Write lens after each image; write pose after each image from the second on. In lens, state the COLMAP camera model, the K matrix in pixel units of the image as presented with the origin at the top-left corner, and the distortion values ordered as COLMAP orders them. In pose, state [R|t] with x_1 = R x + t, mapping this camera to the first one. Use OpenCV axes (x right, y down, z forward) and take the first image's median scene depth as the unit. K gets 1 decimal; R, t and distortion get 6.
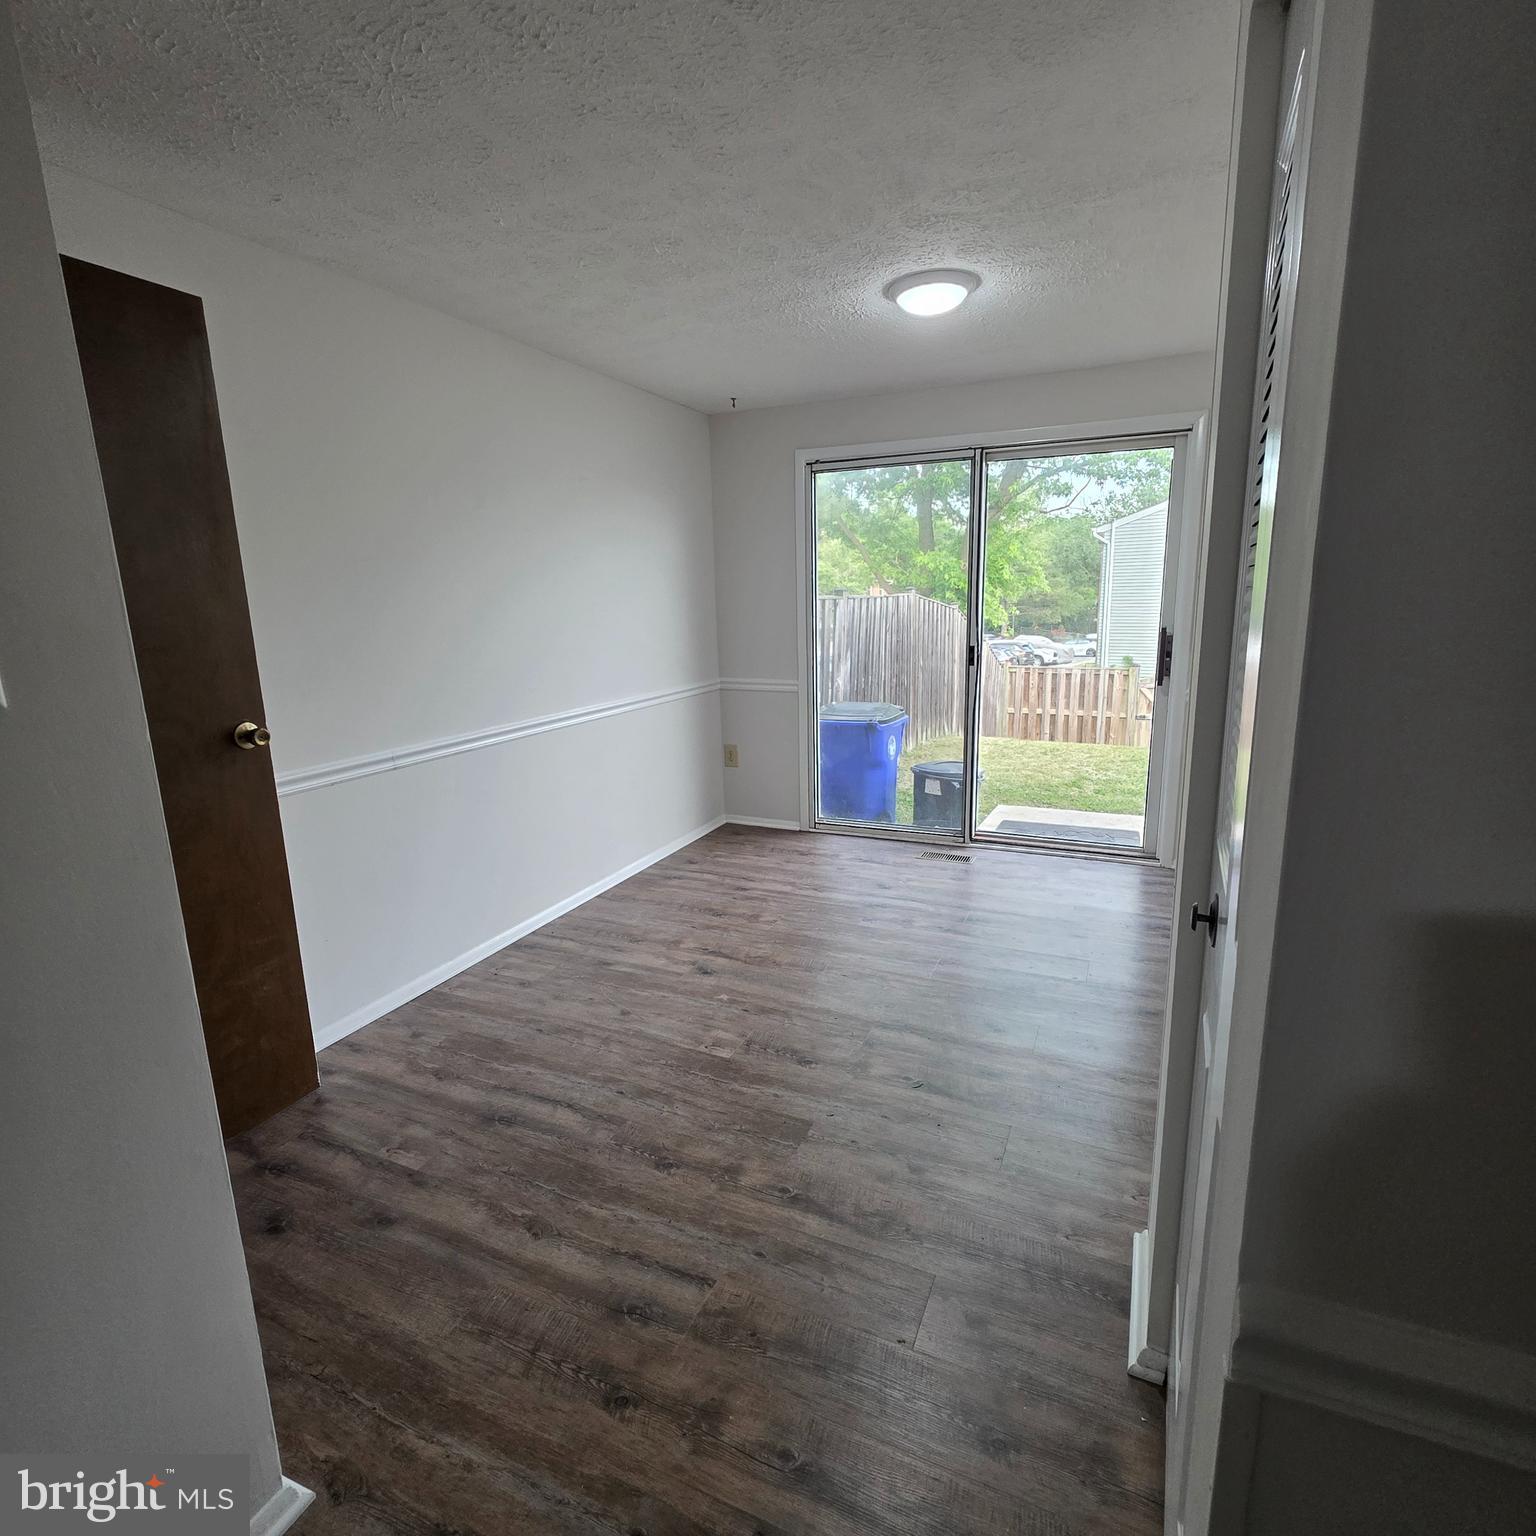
lens RADIAL K [[819.1, 0, 771.5], [0, 819.1, 766.3], [0, 0, 1]] dist [0.002591, 0.001961]
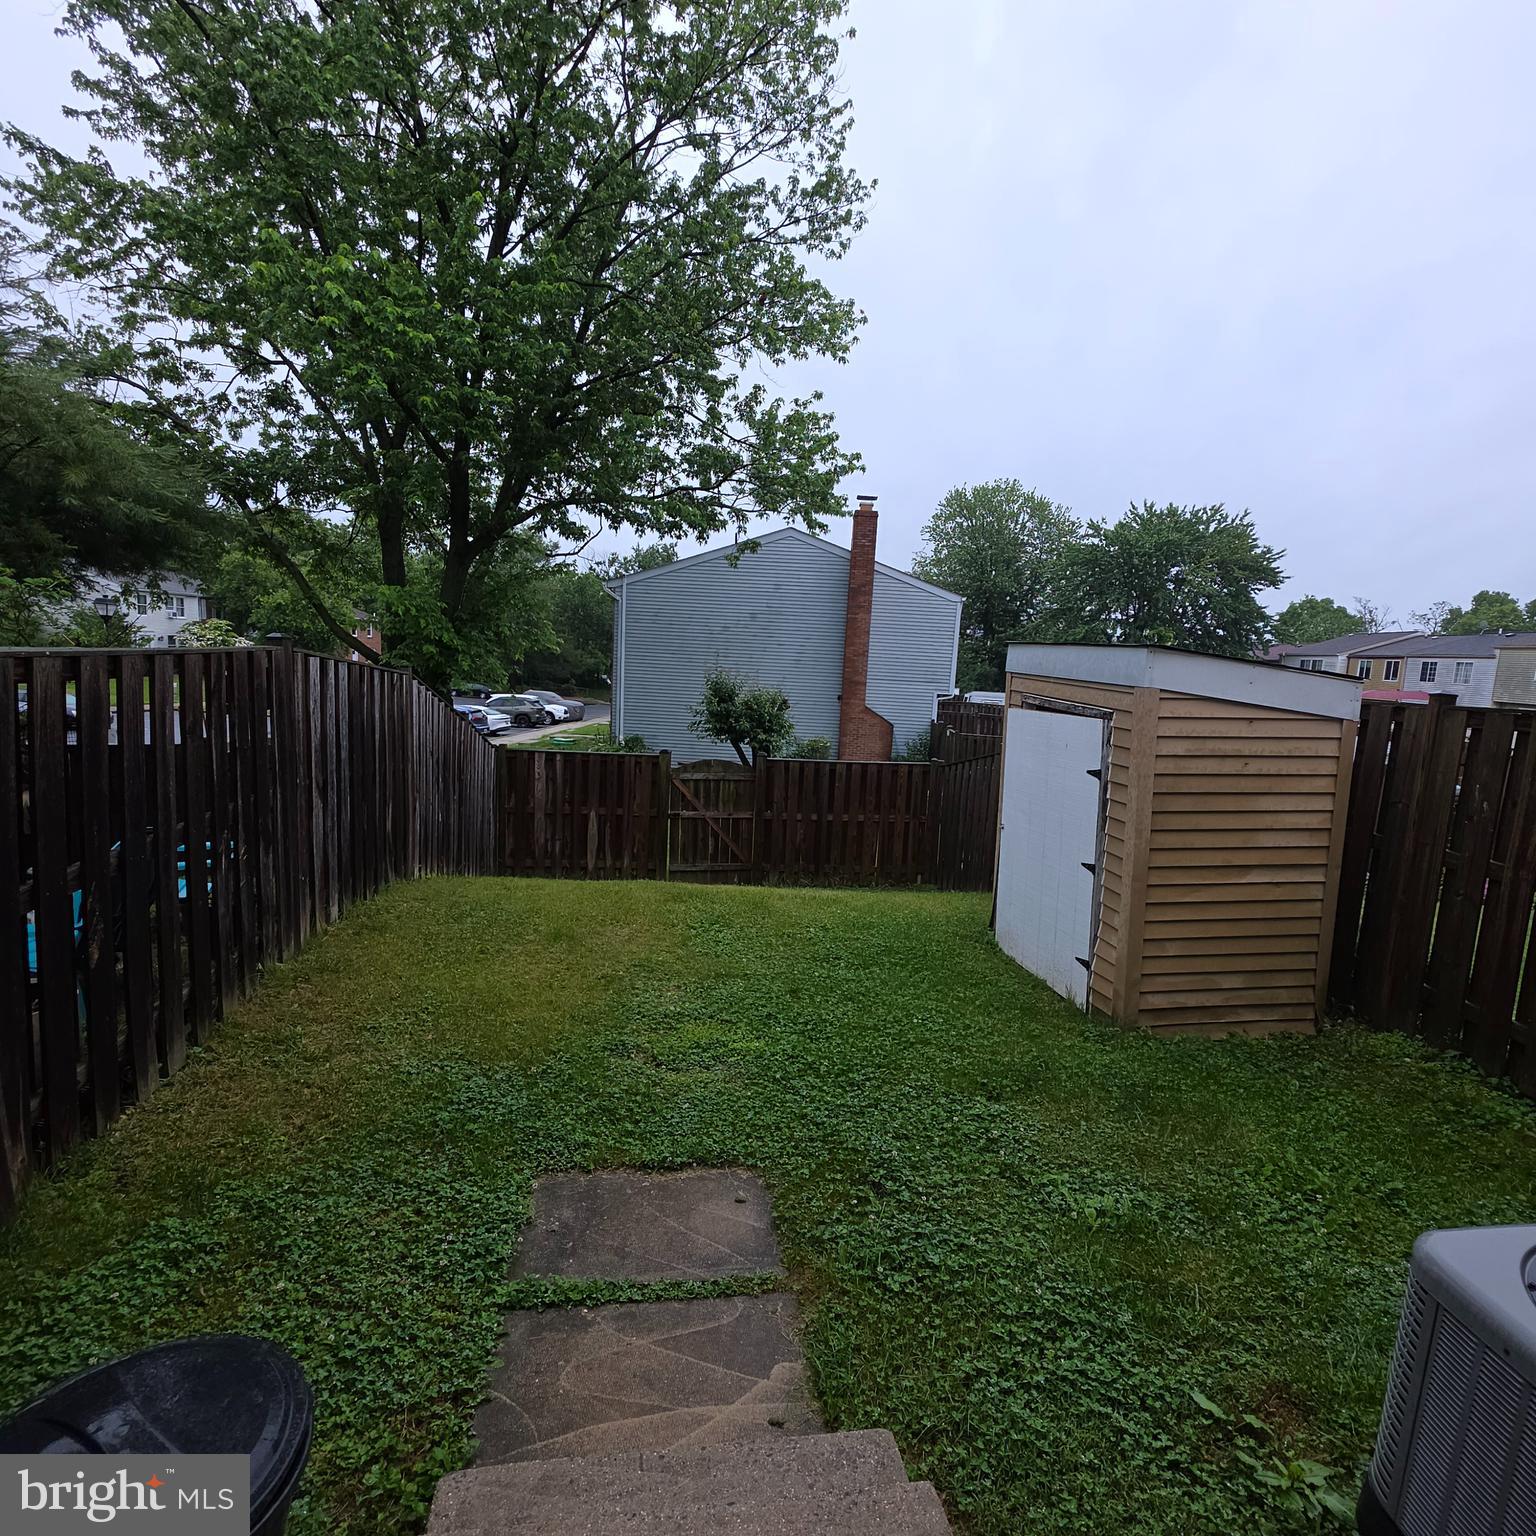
lens RADIAL K [[819.1, 0, 771.5], [0, 819.1, 766.3], [0, 0, 1]] dist [0.002591, 0.001961]
pose [[0.837989, -0.010210, 0.545591, 0.437010], [0.042415, 0.998019, -0.046469, -0.314195], [-0.544036, 0.062081, 0.836762, 1.307654]]
